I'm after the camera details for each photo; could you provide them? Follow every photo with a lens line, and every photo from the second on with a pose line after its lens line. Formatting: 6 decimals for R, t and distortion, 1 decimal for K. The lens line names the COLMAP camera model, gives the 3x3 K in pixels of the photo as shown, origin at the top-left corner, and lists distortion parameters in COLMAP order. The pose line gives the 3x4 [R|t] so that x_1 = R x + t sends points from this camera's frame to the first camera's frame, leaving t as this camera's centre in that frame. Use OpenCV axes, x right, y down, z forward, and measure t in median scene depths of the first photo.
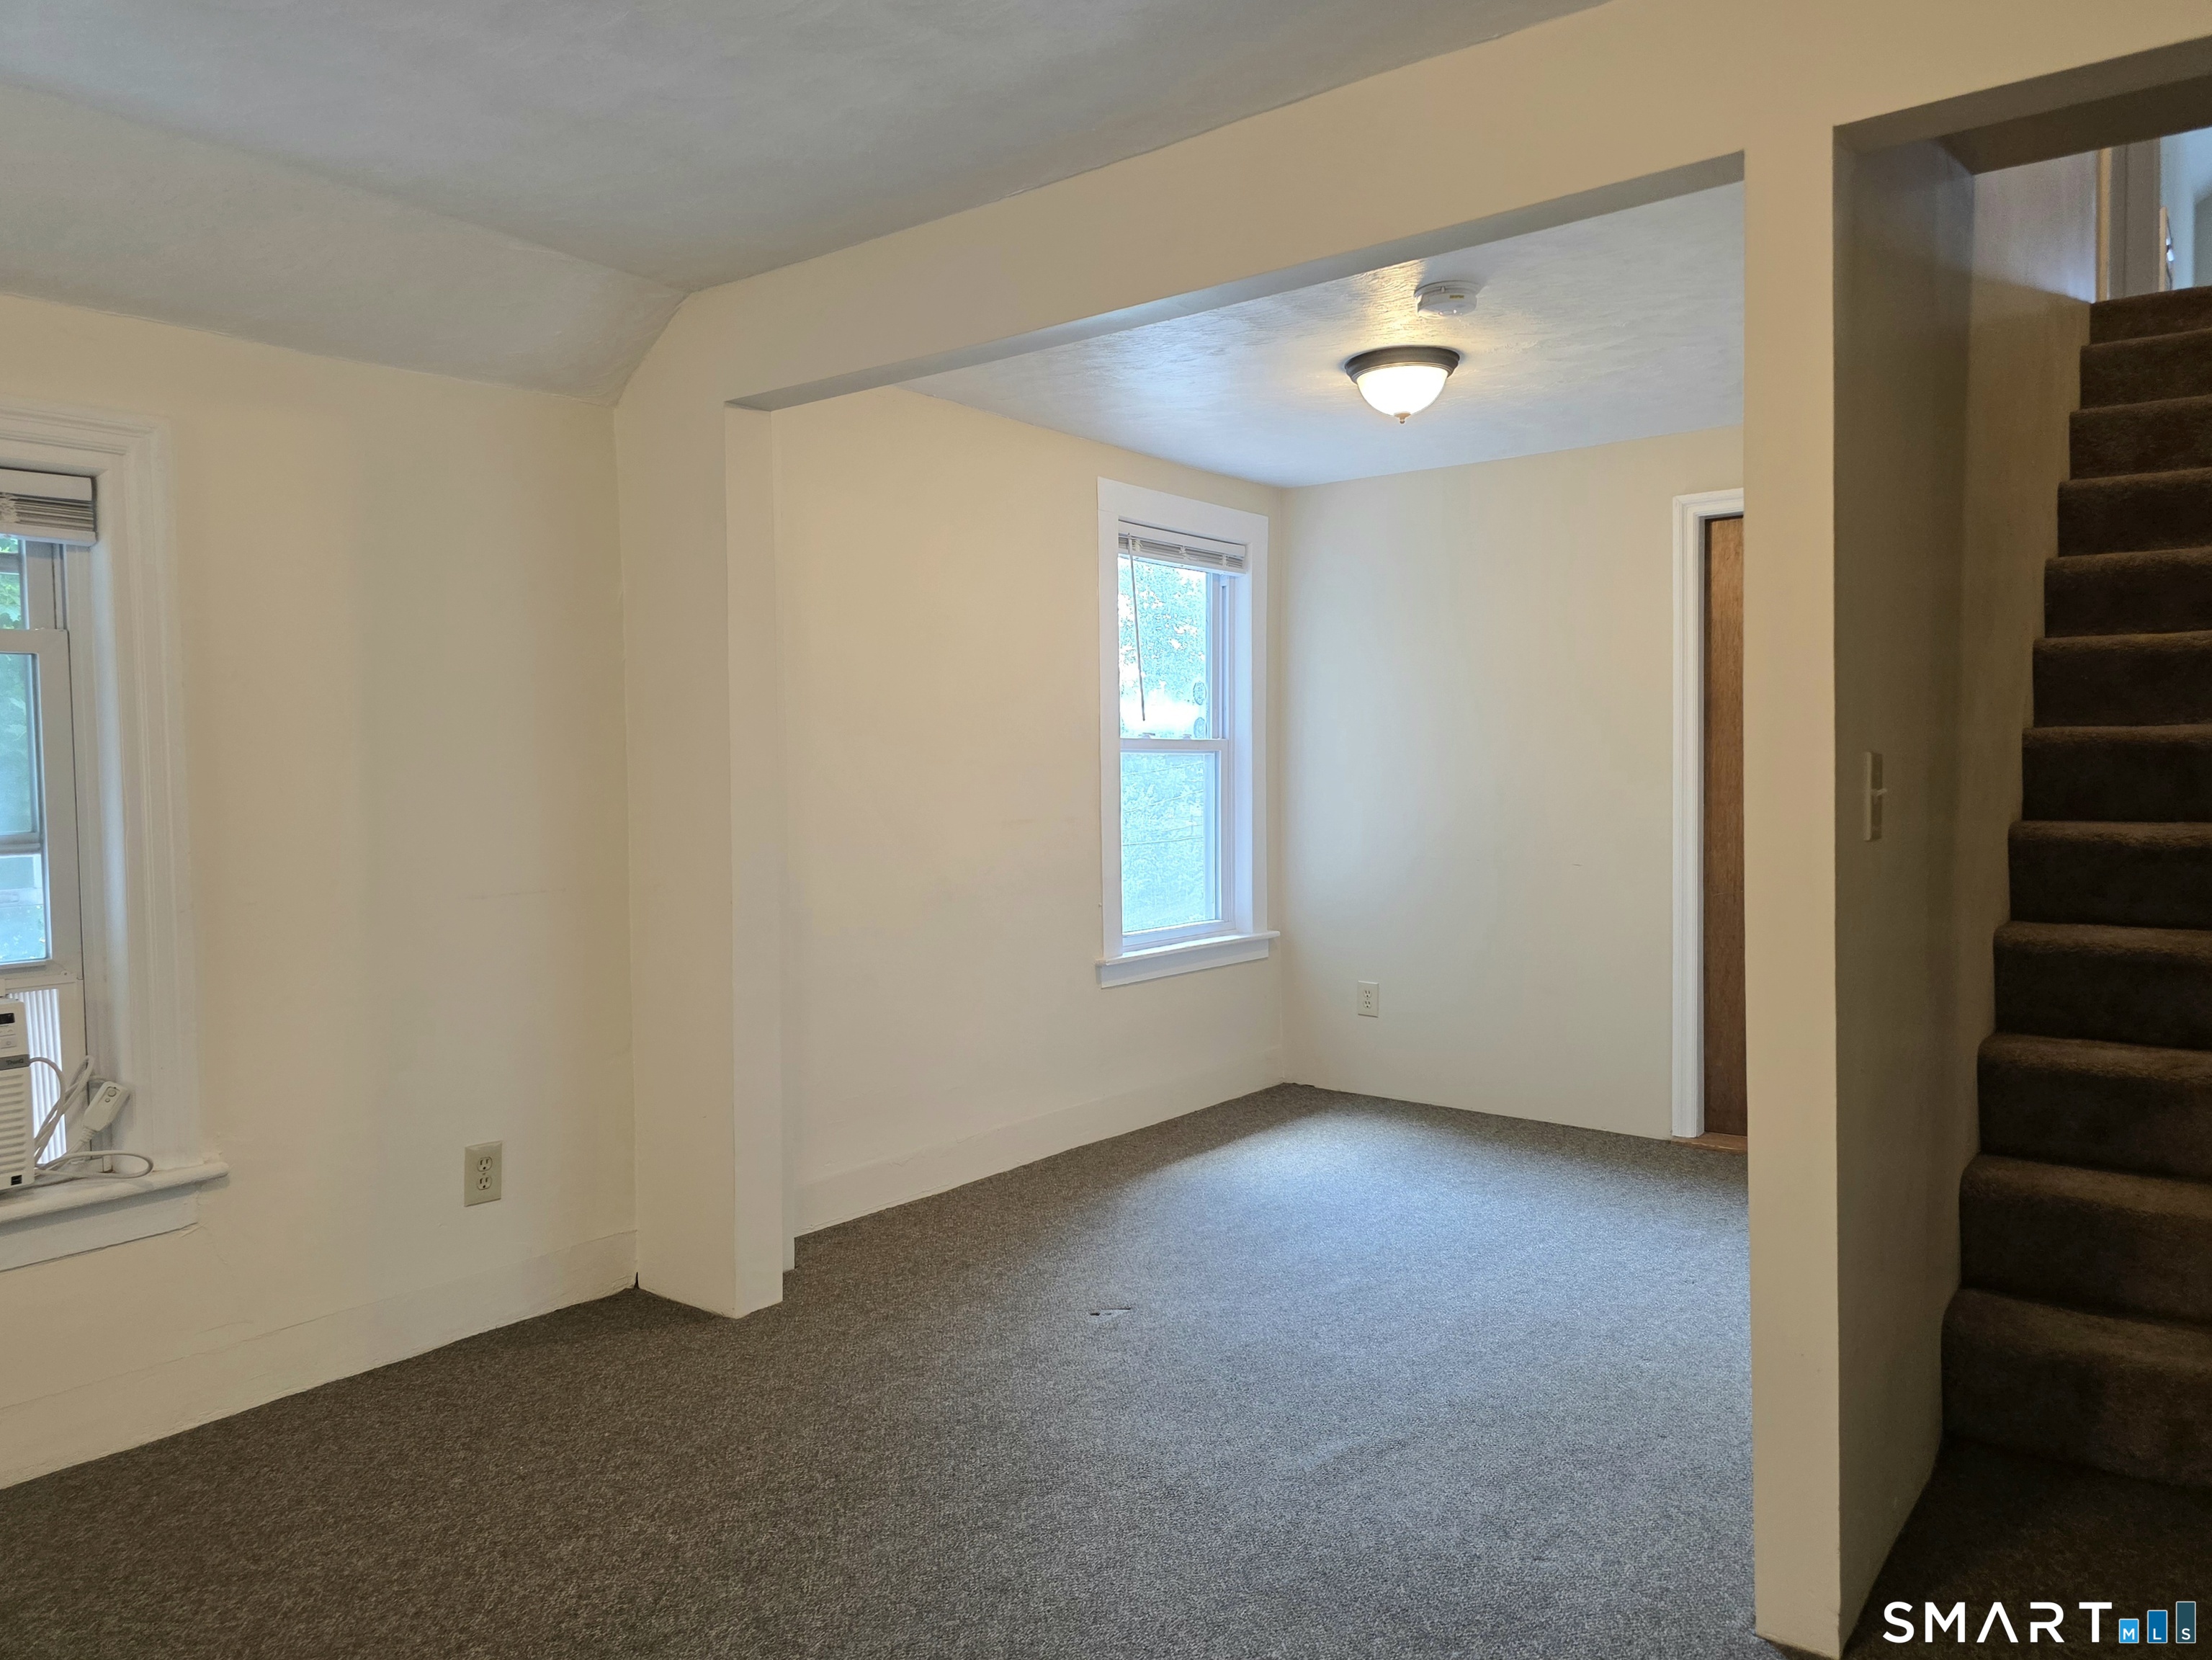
lens RADIAL K [[1476.2, 0, 1106.0], [0, 1476.2, 830.0], [0, 0, 1]] dist [0.041723, -0.049272]
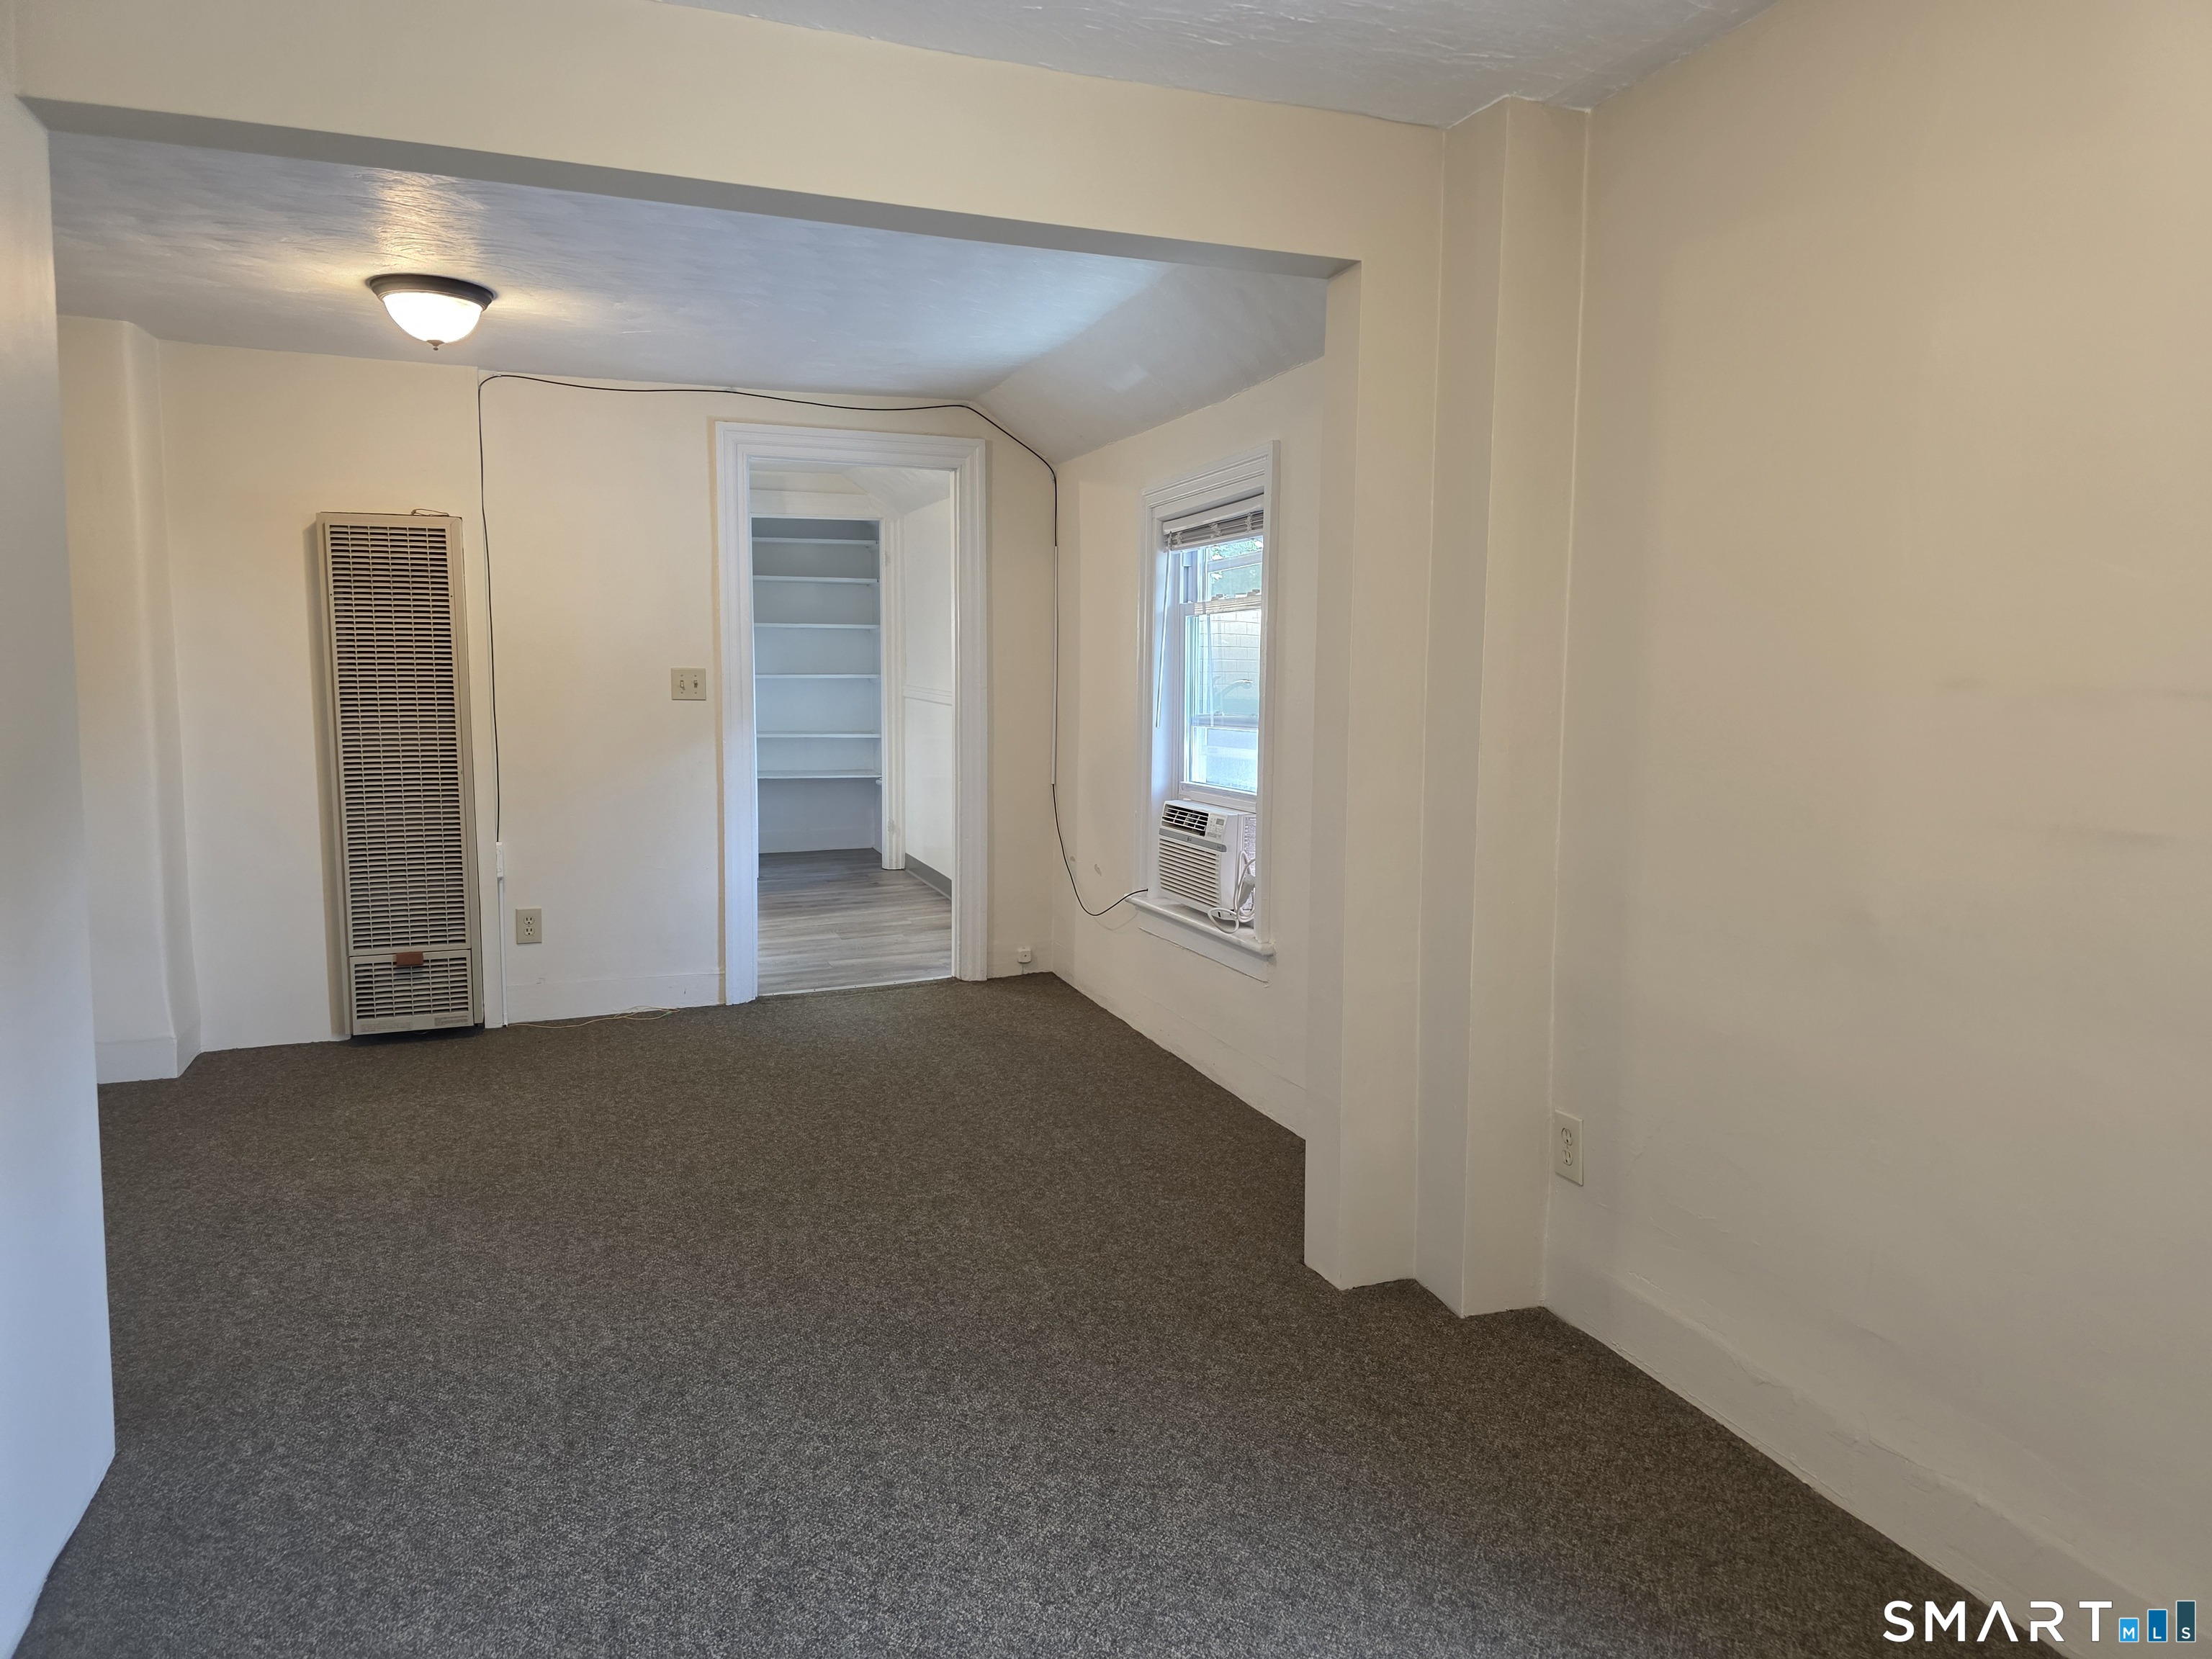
lens RADIAL K [[1476.0, 0, 1106.0], [0, 1476.0, 829.5], [0, 0, 1]] dist [0.041723, -0.049272]
pose [[-0.529494, 0.104690, -0.841829, 0.690484], [-0.033456, 0.989007, 0.144036, -0.090256], [0.847654, 0.104430, -0.520170, 1.600661]]
